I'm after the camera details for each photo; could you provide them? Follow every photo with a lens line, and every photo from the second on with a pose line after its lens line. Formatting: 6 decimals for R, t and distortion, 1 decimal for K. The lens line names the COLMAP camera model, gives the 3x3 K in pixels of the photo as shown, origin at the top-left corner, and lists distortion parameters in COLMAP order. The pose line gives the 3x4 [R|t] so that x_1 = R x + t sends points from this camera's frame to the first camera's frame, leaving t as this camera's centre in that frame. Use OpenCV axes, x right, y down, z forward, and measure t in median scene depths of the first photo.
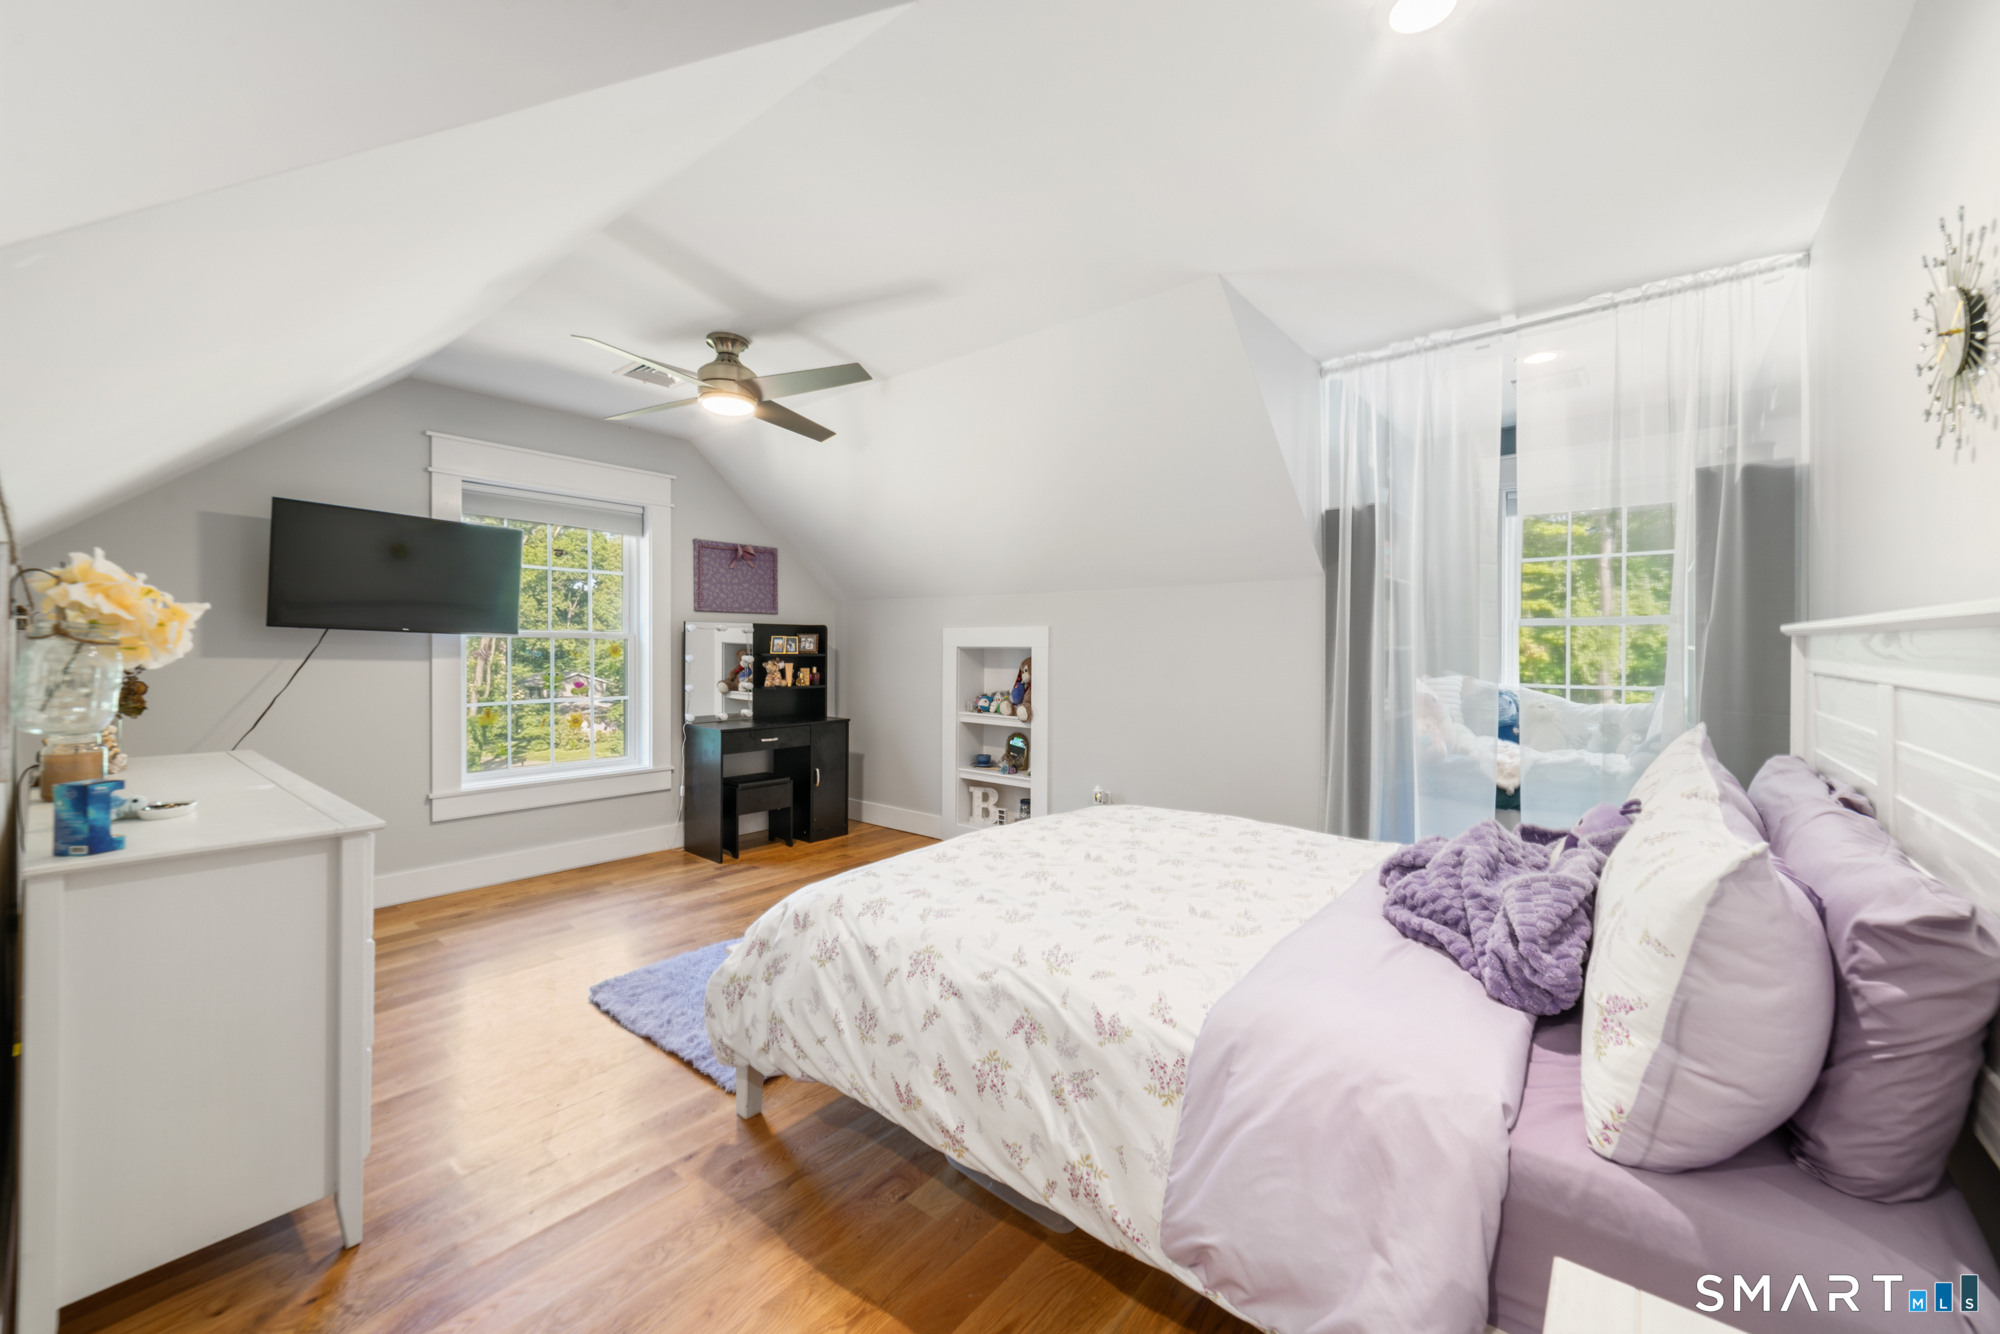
lens RADIAL K [[773.9, 0, 1004.7], [0, 773.9, 653.4], [0, 0, 1]] dist [0.002108, 0.000730]
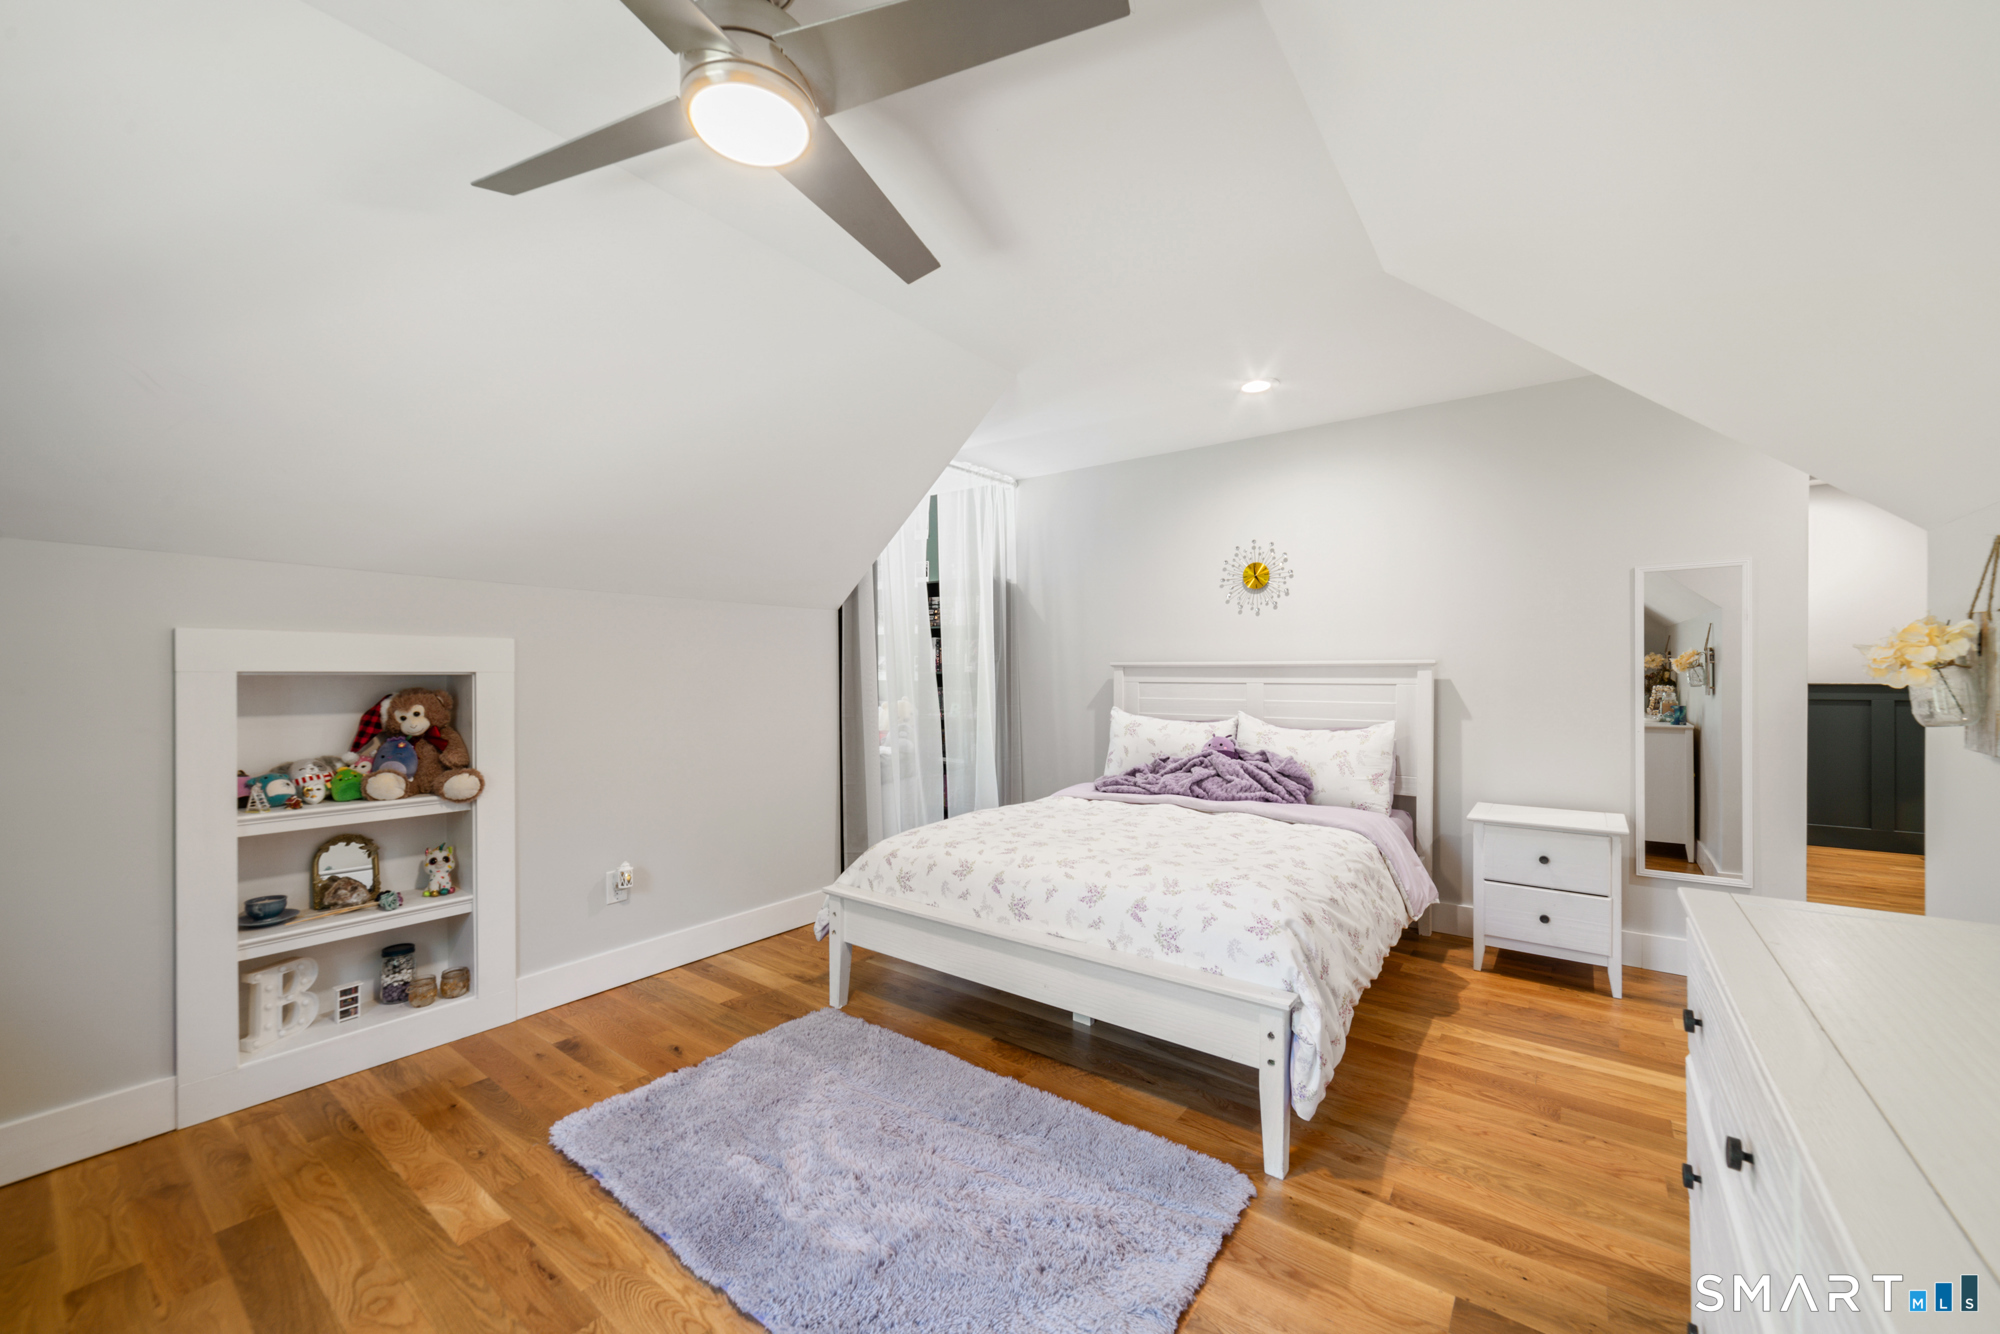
lens RADIAL K [[773.9, 0, 1003.9], [0, 773.9, 675.5], [0, 0, 1]] dist [0.002108, 0.000730]
pose [[-0.040040, -0.002730, 0.999194, -0.526365], [0.006871, 0.999972, 0.003008, -0.003521], [-0.999174, 0.006986, -0.040020, 0.574026]]
